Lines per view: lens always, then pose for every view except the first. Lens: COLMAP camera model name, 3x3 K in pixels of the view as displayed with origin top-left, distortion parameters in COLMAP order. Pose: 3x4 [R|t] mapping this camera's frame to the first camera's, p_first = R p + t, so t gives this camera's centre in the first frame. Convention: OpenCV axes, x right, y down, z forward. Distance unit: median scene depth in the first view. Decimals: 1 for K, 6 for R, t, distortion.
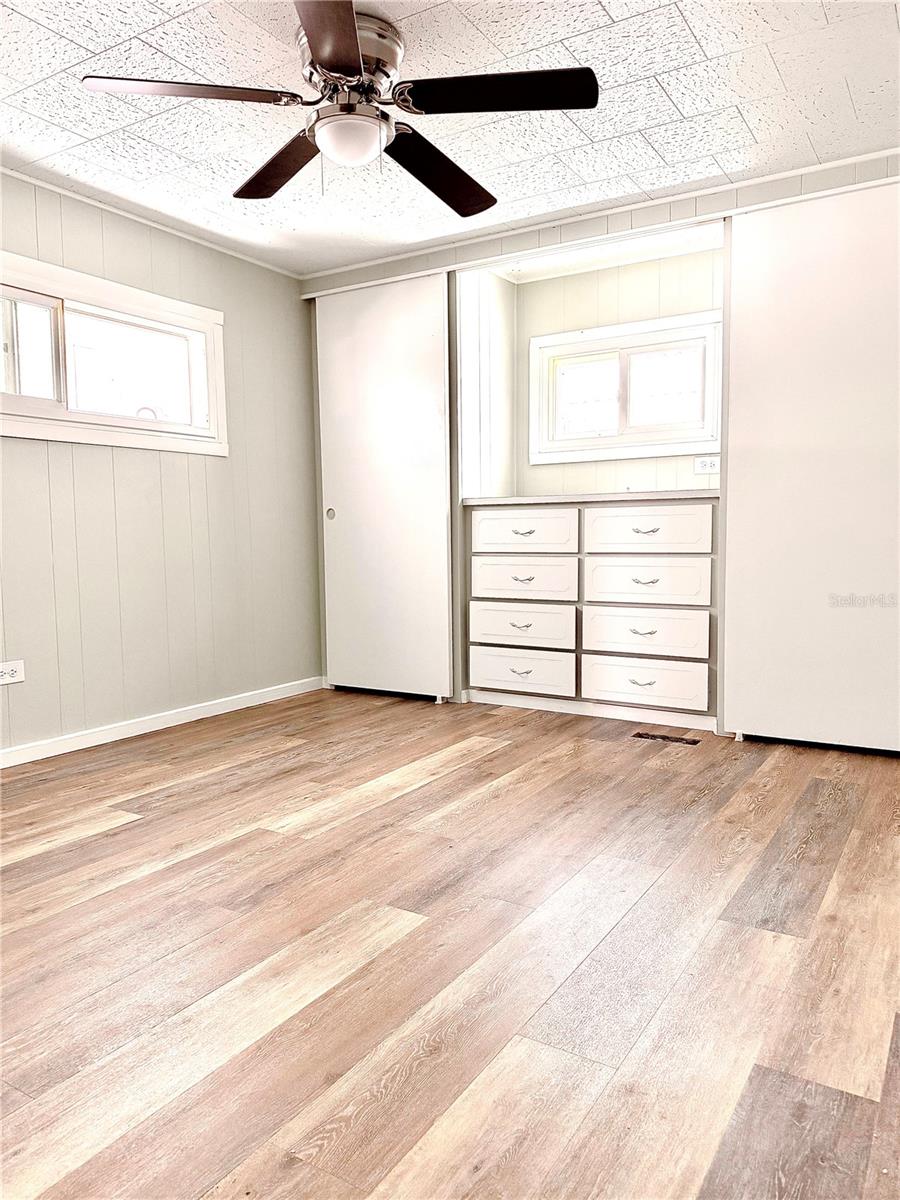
lens RADIAL K [[842.7, 0, 450.0], [0, 842.7, 600.0], [0, 0, 1]] dist [0.072952, -0.094190]
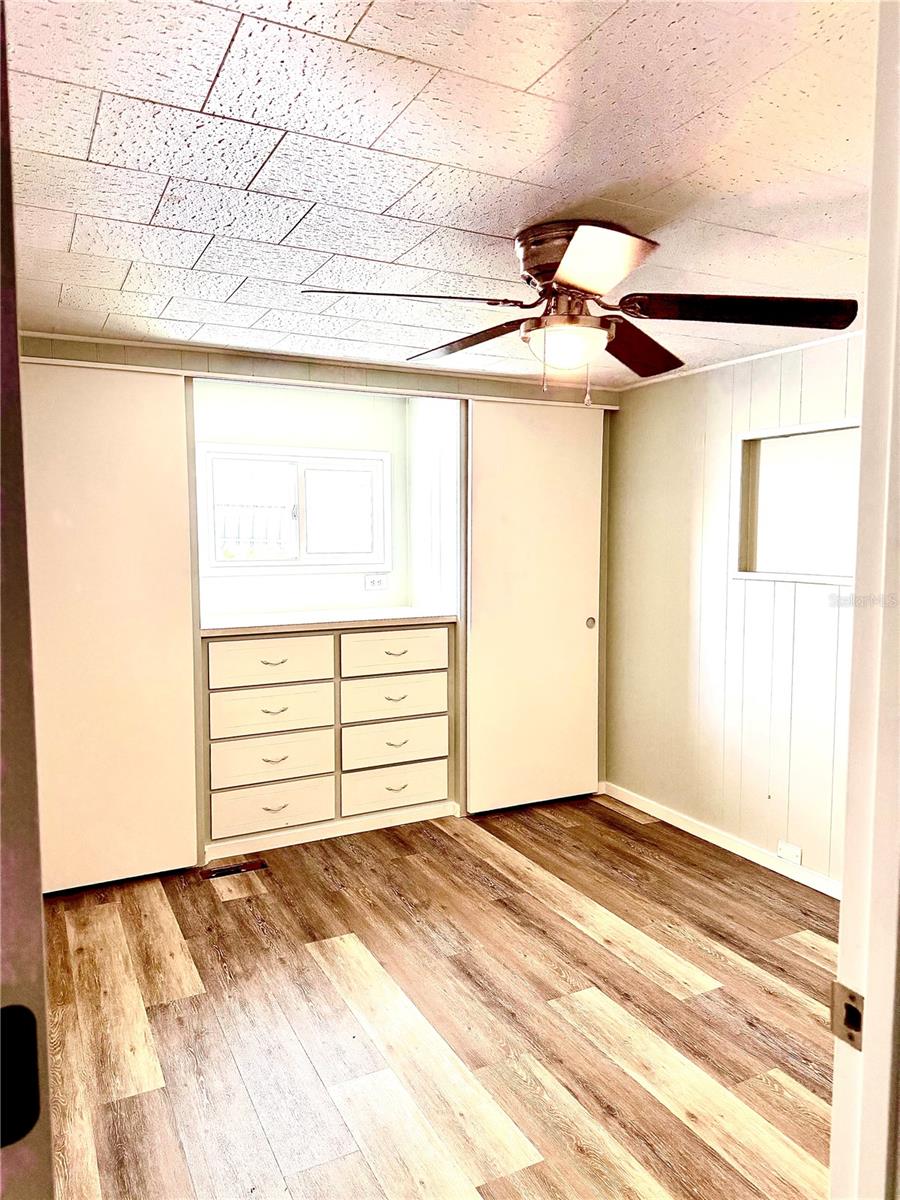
lens RADIAL K [[842.7, 0, 450.0], [0, 842.7, 600.0], [0, 0, 1]] dist [0.072952, -0.094190]
pose [[0.507977, -0.057586, 0.859443, -0.661179], [0.073700, 0.997010, 0.023243, -0.164769], [-0.858212, 0.051534, 0.510702, 0.346168]]
